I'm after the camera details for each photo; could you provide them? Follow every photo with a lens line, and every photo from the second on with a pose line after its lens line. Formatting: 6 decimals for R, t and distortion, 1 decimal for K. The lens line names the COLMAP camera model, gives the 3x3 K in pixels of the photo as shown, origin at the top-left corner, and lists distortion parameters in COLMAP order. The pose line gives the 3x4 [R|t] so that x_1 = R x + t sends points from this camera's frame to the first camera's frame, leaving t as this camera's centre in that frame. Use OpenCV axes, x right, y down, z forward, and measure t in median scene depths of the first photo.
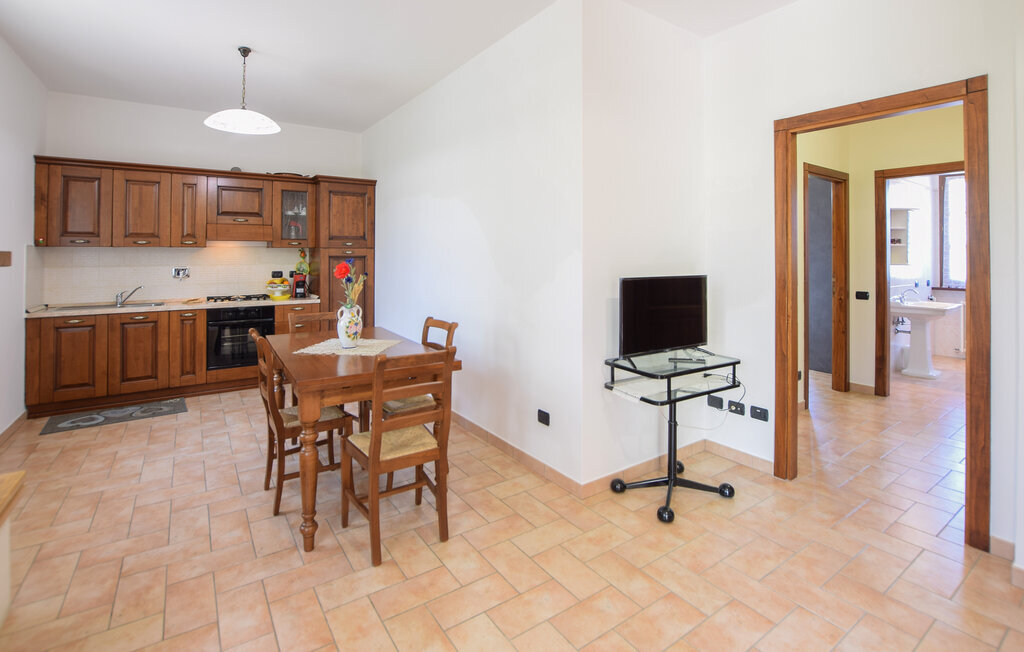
lens RADIAL K [[487.7, 0, 513.5], [0, 487.7, 249.0], [0, 0, 1]] dist [-0.016444, -0.000158]
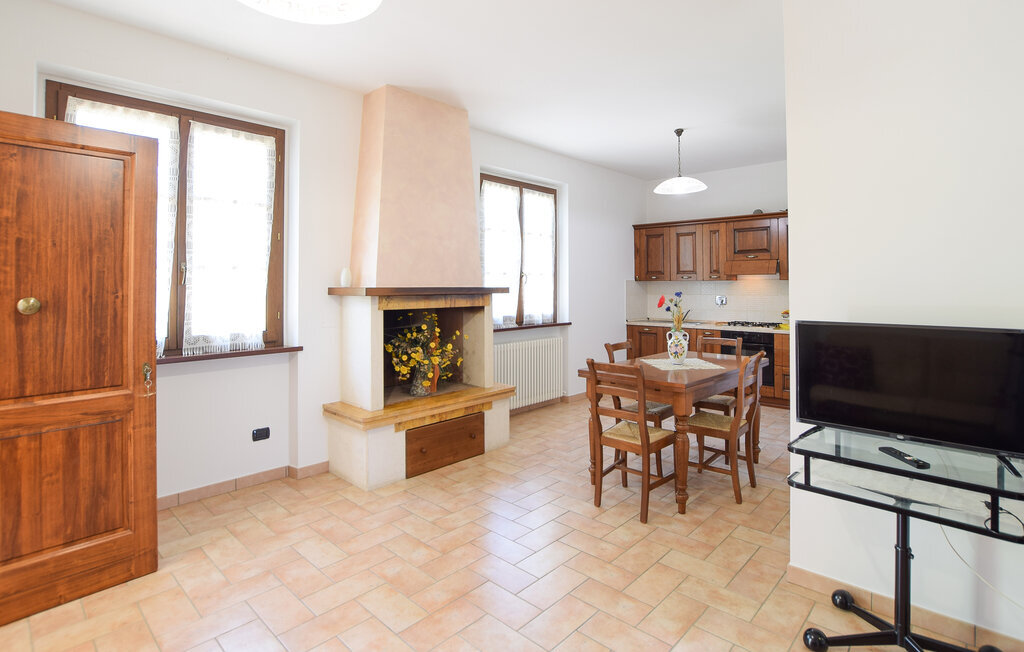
lens RADIAL K [[506.4, 0, 512.6], [0, 506.4, 278.7], [0, 0, 1]] dist [-0.001171, -0.000115]
pose [[0.214469, -0.011089, -0.976668, 0.858634], [0.010445, 0.999904, -0.009060, -0.003712], [0.976675, -0.008258, 0.214564, 0.337550]]
